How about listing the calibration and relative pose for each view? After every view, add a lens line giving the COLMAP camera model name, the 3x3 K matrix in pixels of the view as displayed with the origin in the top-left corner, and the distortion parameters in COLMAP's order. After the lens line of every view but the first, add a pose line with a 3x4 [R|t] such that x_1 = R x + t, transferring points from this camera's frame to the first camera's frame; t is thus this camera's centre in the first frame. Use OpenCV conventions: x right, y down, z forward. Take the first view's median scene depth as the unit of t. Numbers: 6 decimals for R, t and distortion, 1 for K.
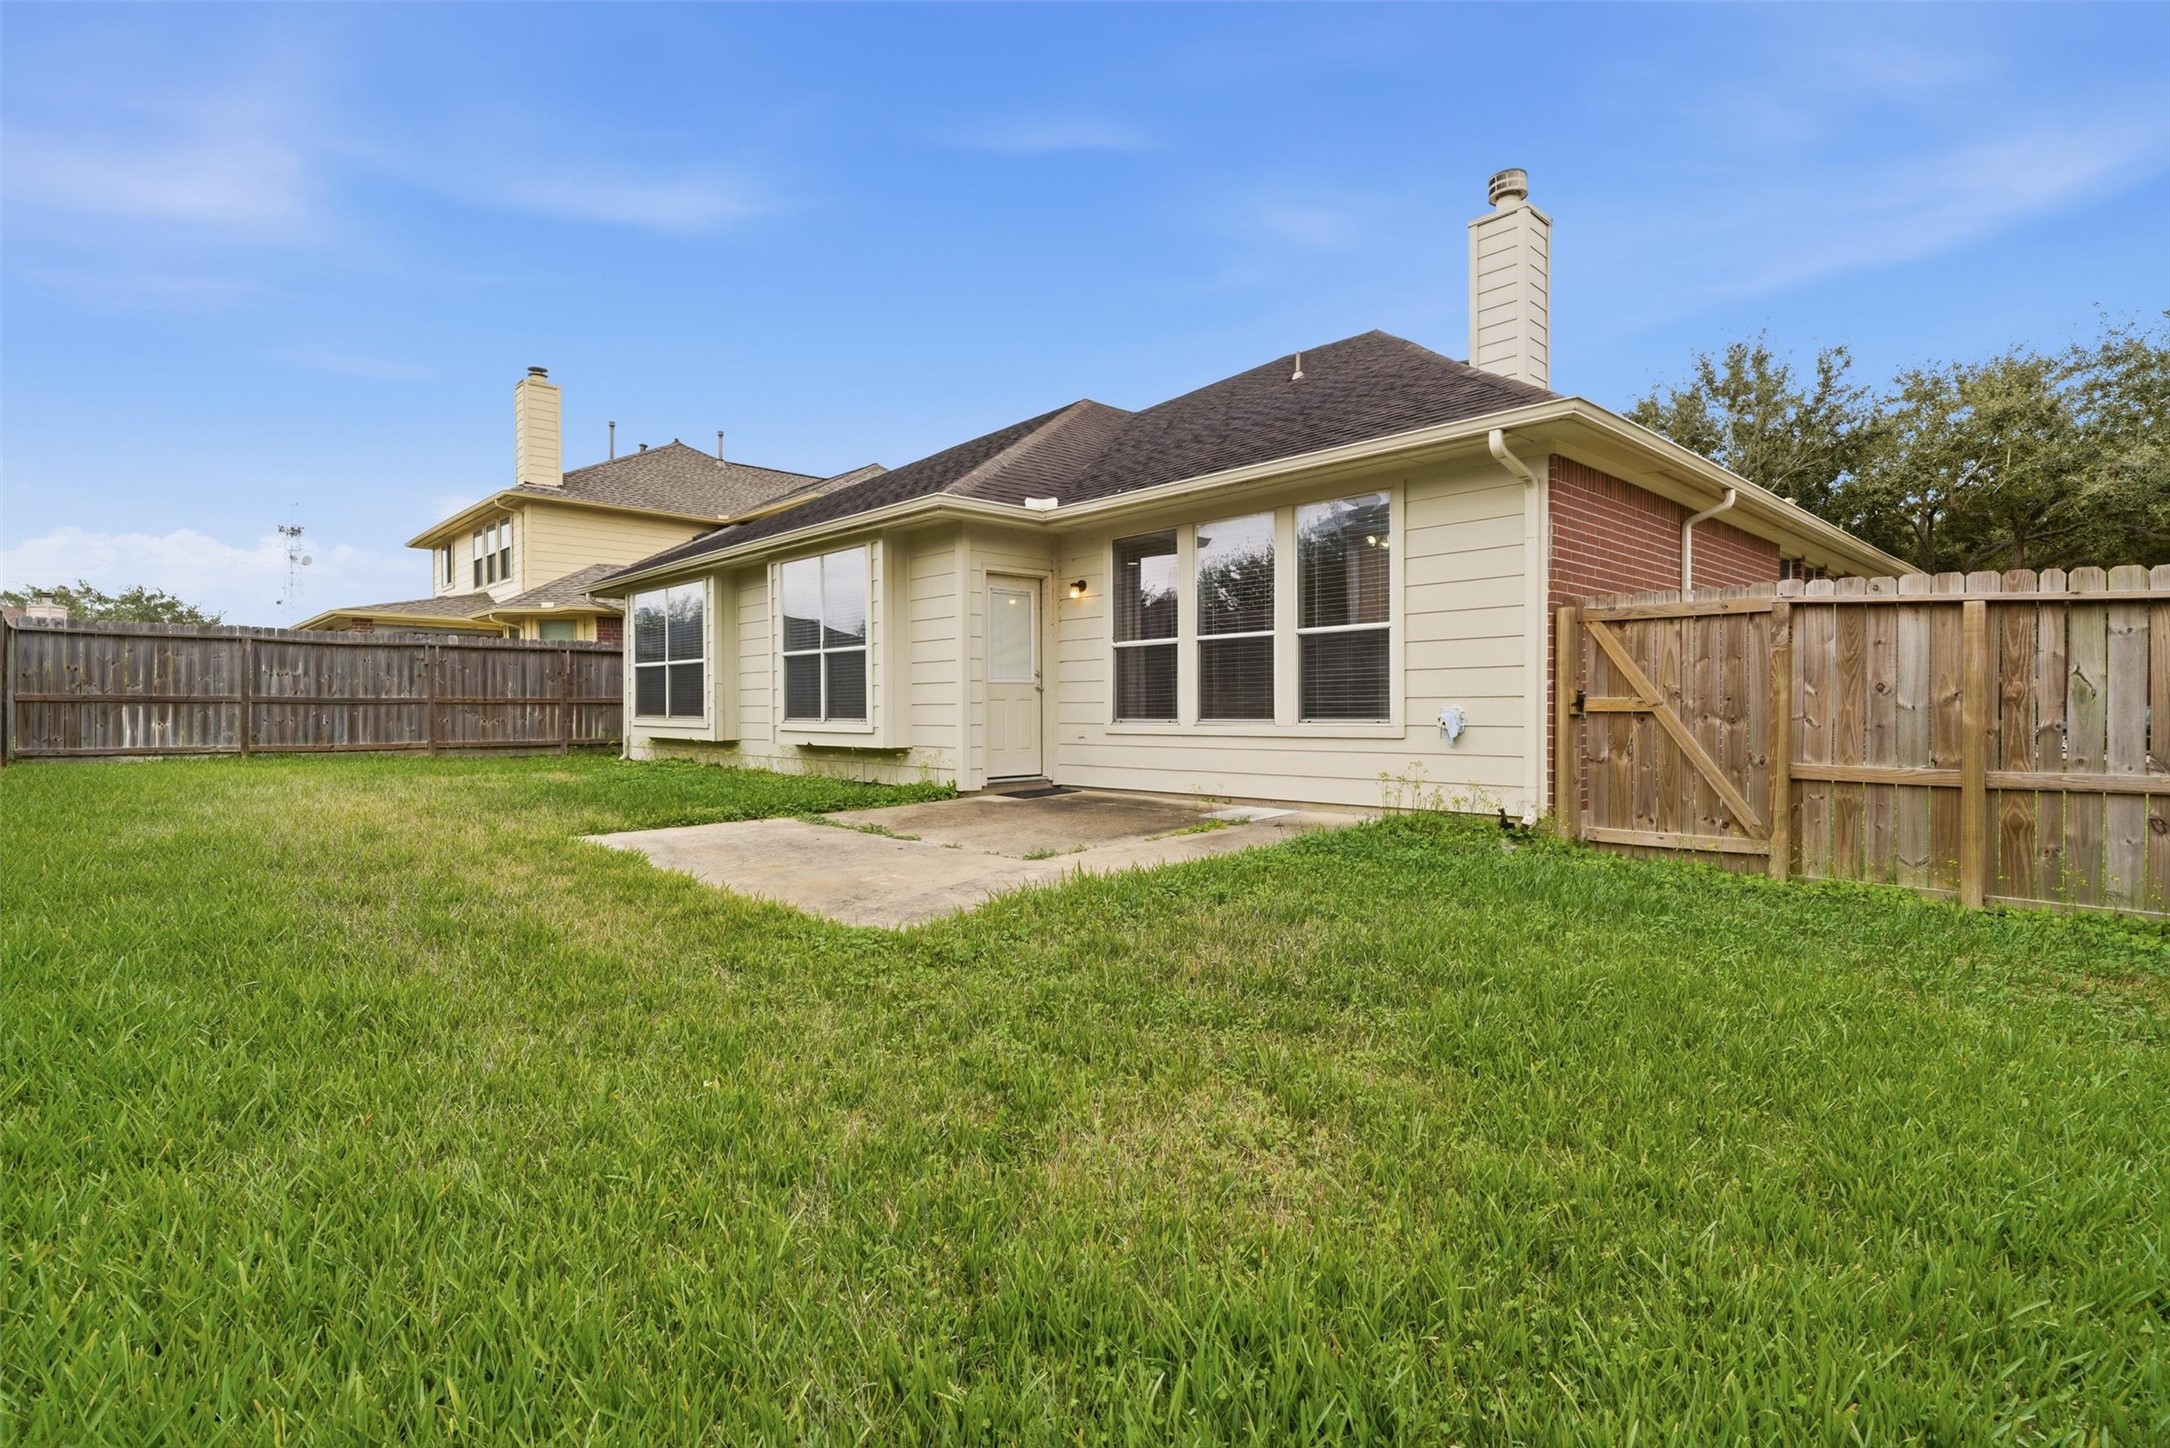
lens RADIAL K [[1022.6, 0, 1078.0], [0, 1022.6, 723.1], [0, 0, 1]] dist [0.002378, -0.000206]
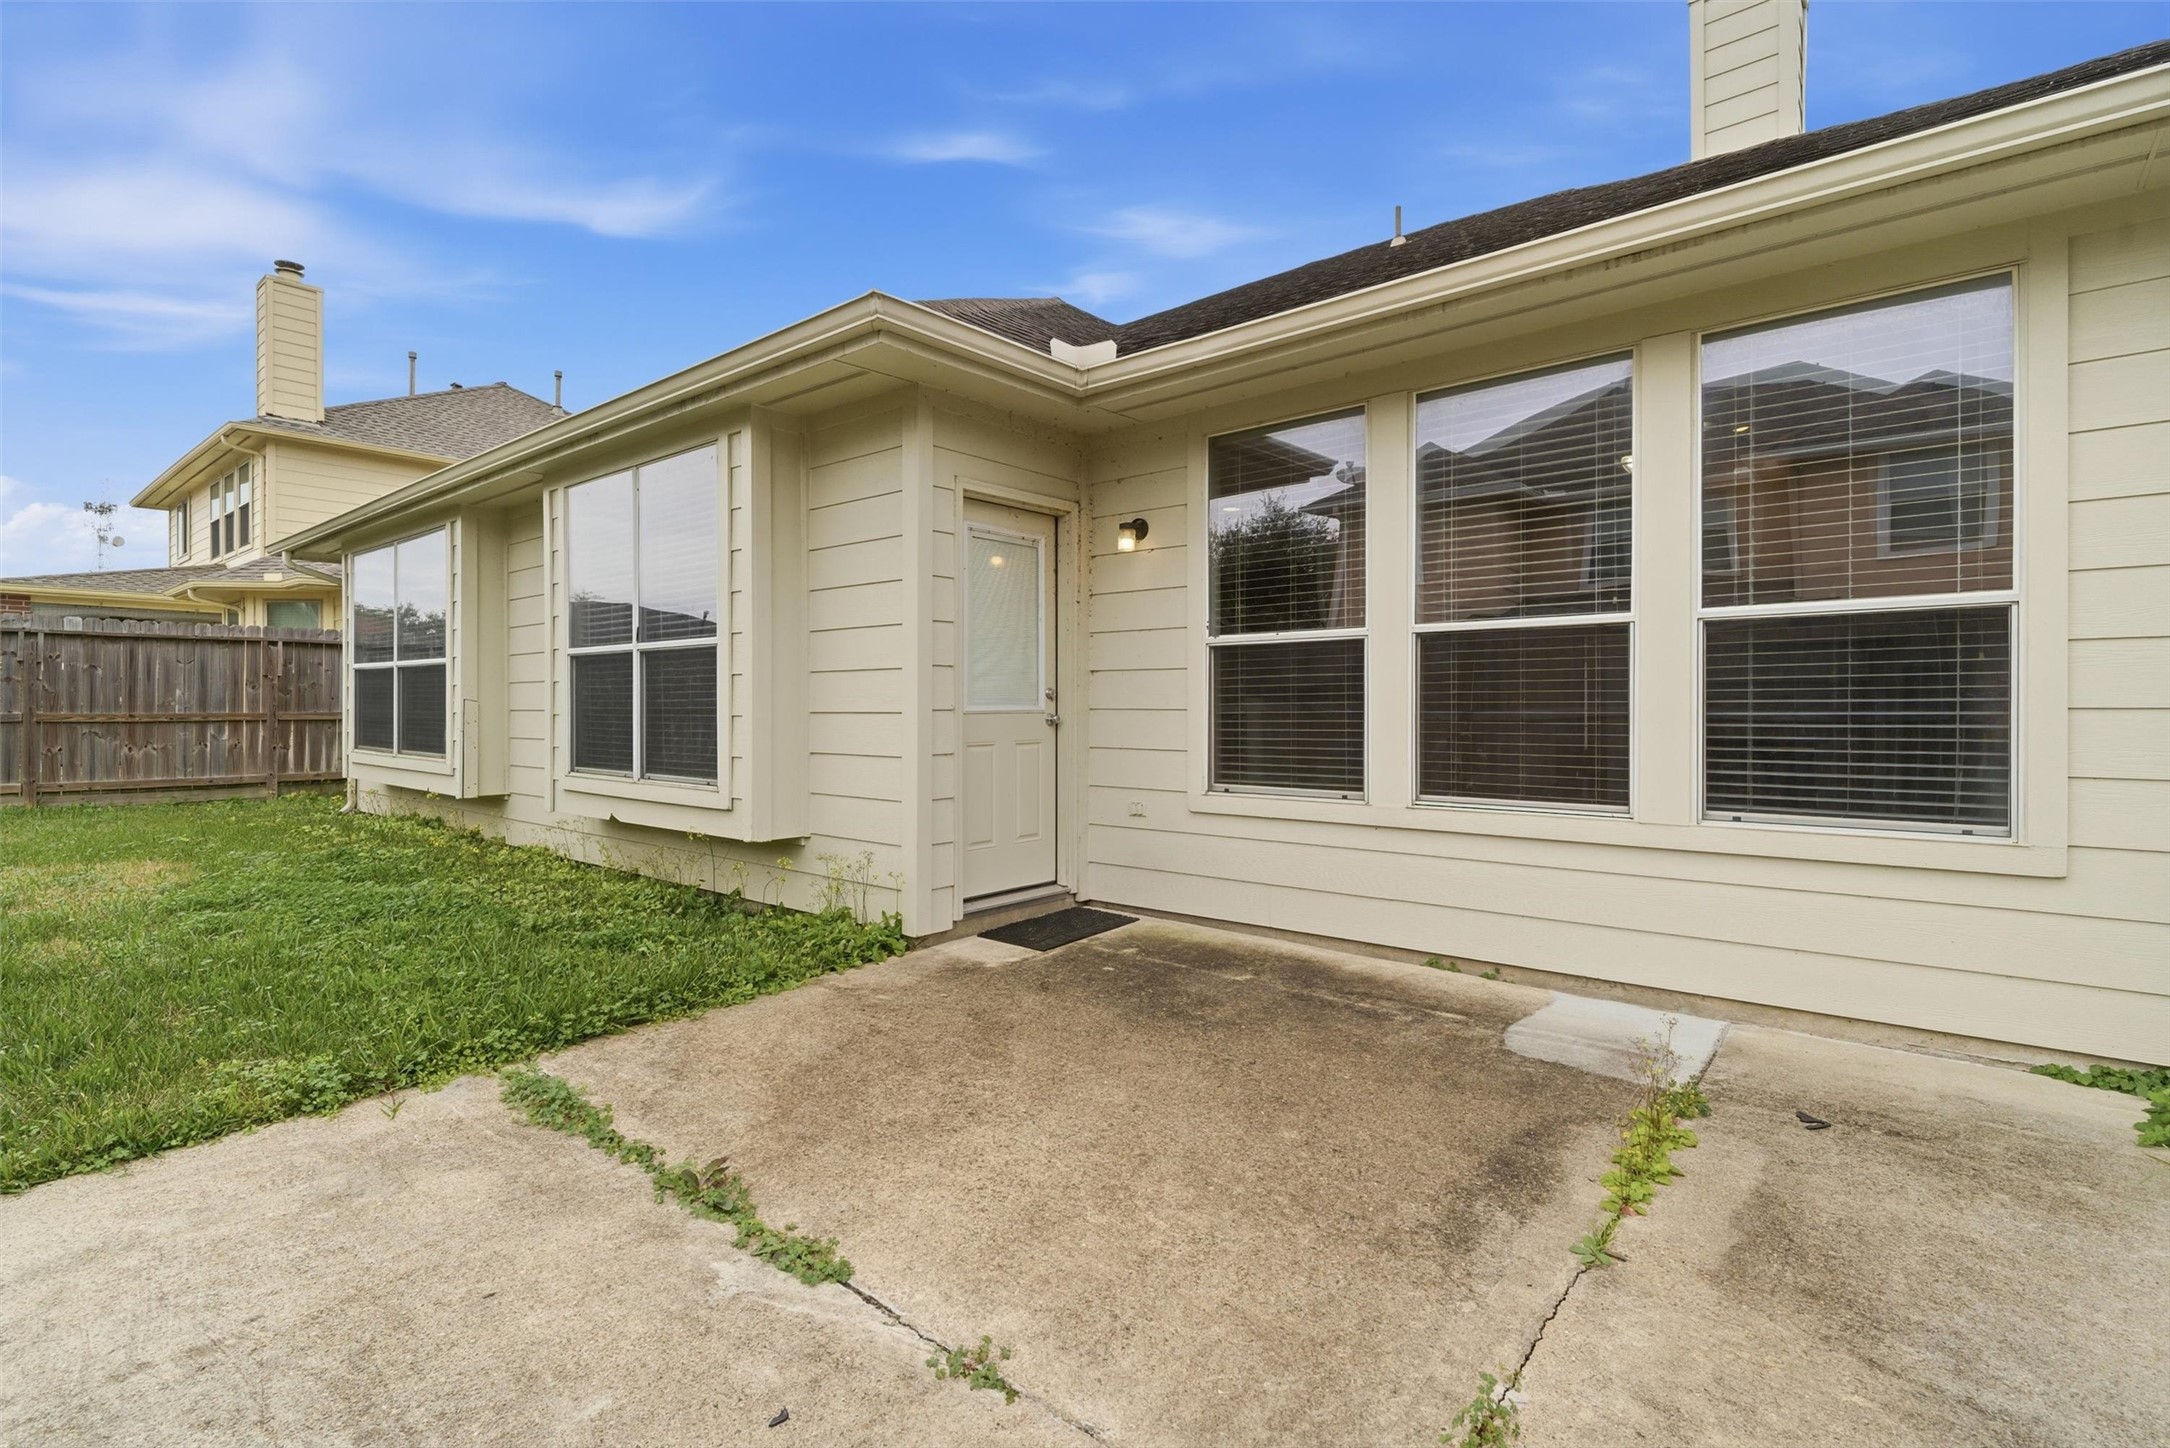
lens RADIAL K [[1022.6, 0, 1095.4], [0, 1022.6, 713.9], [0, 0, 1]] dist [0.002378, -0.000206]
pose [[0.992955, 0.002562, 0.118464, -0.077311], [-0.001625, 0.999967, -0.008008, -0.032443], [-0.118481, 0.007759, 0.992926, 0.453189]]
